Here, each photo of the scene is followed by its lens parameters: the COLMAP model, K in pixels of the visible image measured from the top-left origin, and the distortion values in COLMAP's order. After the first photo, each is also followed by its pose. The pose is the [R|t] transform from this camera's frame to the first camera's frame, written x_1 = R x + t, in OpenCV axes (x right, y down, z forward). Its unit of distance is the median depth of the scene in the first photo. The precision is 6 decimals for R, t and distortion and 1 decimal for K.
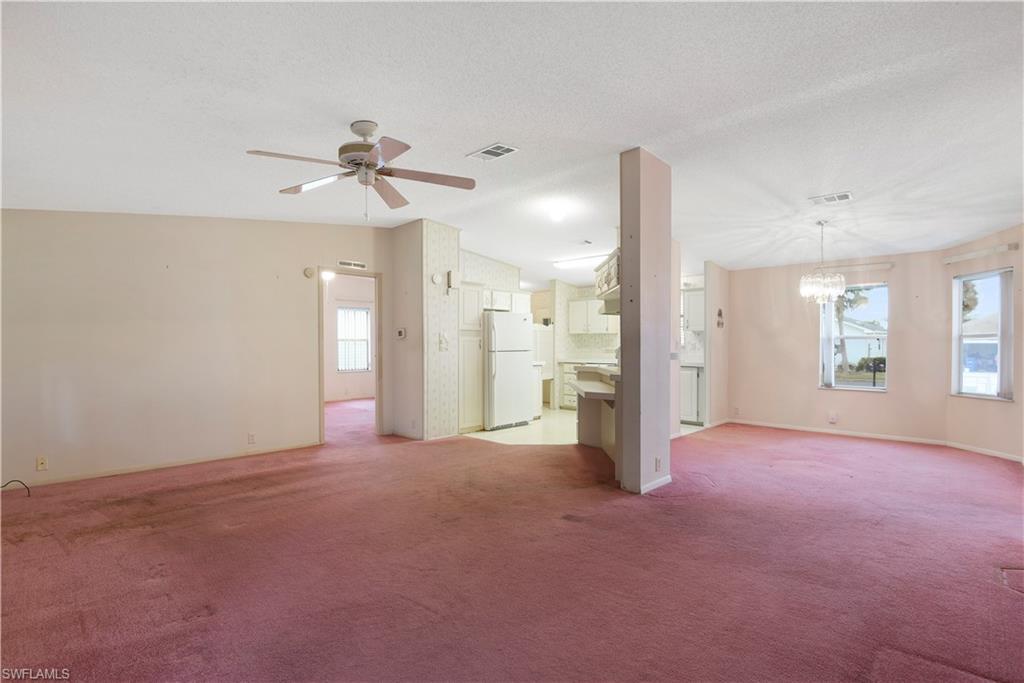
lens RADIAL K [[471.4, 0, 512.0], [0, 471.4, 341.5], [0, 0, 1]] dist [-0.002287, -0.000221]
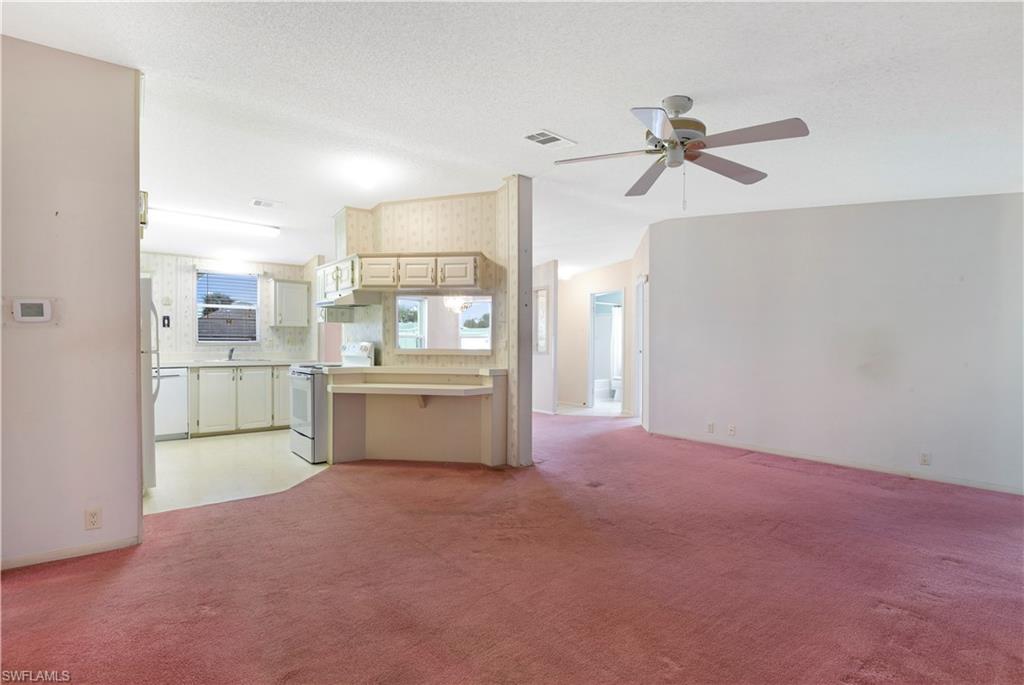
lens RADIAL K [[471.4, 0, 512.0], [0, 471.4, 342.5], [0, 0, 1]] dist [-0.002287, -0.000221]
pose [[0.146346, 0.001726, 0.989232, -0.779524], [-0.011017, 0.999939, -0.000115, 0.007569], [-0.989172, -0.010881, 0.146356, 0.730133]]
